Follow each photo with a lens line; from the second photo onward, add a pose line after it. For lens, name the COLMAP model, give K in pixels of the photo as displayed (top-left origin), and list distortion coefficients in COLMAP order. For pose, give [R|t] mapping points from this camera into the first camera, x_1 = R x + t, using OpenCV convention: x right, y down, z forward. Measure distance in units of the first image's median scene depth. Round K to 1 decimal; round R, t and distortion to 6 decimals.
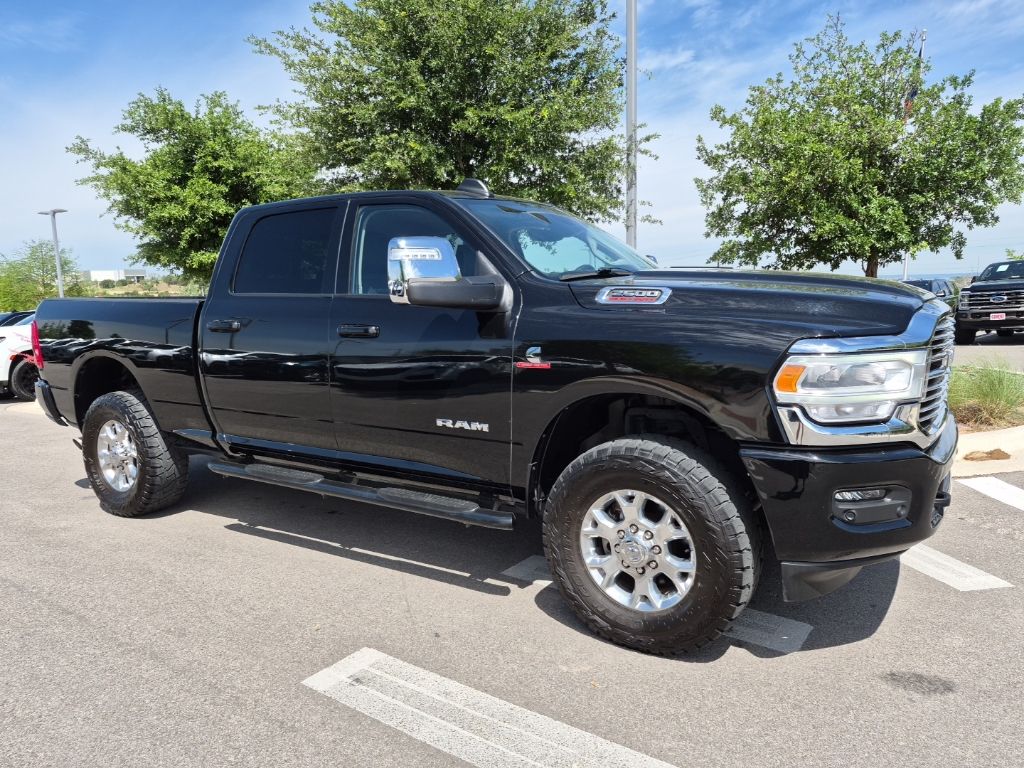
lens RADIAL K [[720.2, 0, 515.7], [0, 720.2, 373.5], [0, 0, 1]] dist [0.059567, -0.051873]
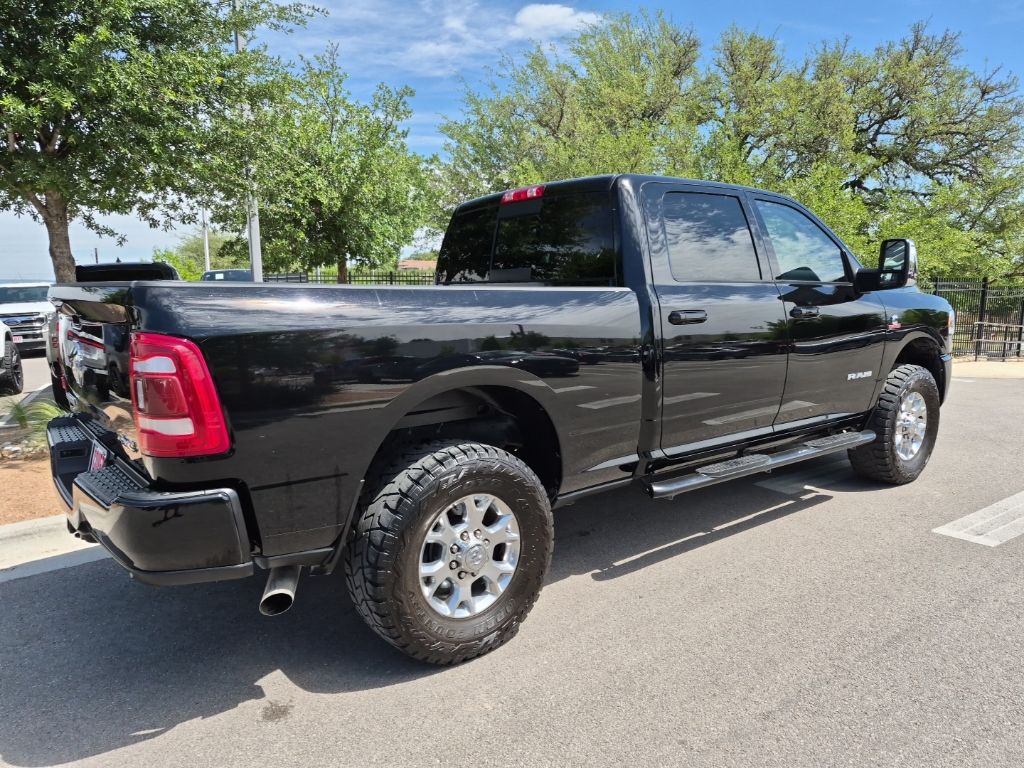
lens RADIAL K [[729.1, 0, 512.0], [0, 729.1, 384.0], [0, 0, 1]] dist [0.034868, -0.007566]
pose [[0.316194, -0.111202, 0.942155, -1.524071], [0.111364, 0.990591, 0.079544, -0.093526], [-0.942135, 0.079771, 0.325603, 1.097717]]
